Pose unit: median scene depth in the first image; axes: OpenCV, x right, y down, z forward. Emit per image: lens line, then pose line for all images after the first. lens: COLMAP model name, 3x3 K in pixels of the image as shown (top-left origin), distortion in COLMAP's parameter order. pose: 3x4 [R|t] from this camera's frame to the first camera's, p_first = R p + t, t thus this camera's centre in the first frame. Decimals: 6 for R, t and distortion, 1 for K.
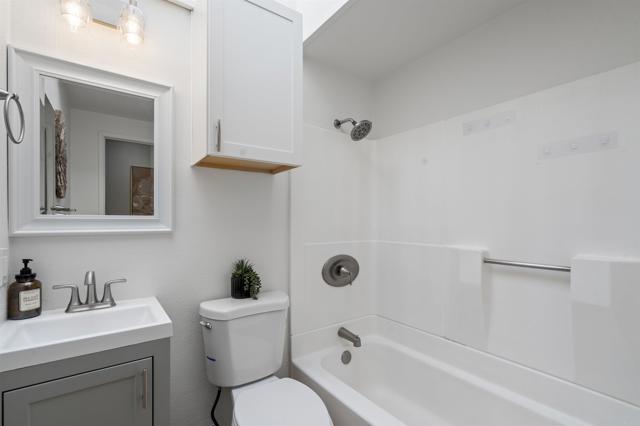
lens RADIAL K [[289.9, 0, 320.5], [0, 289.9, 219.7], [0, 0, 1]] dist [-0.009642, 0.003885]
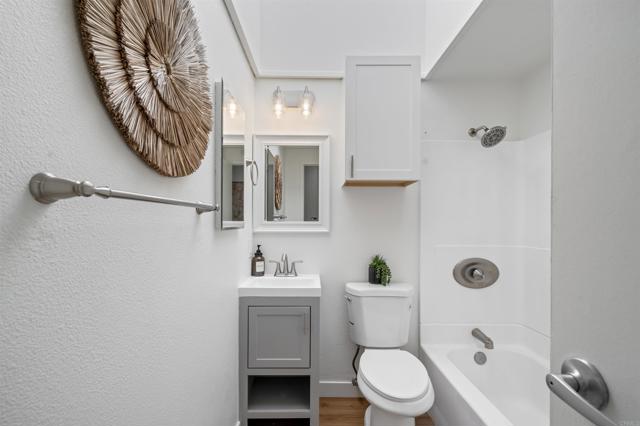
lens RADIAL K [[289.9, 0, 318.6], [0, 289.9, 214.9], [0, 0, 1]] dist [-0.009642, 0.003885]
pose [[0.812044, -0.017153, -0.583345, 0.290973], [0.000323, 0.999581, -0.028943, -0.003909], [0.583597, 0.023314, 0.811709, -0.226954]]
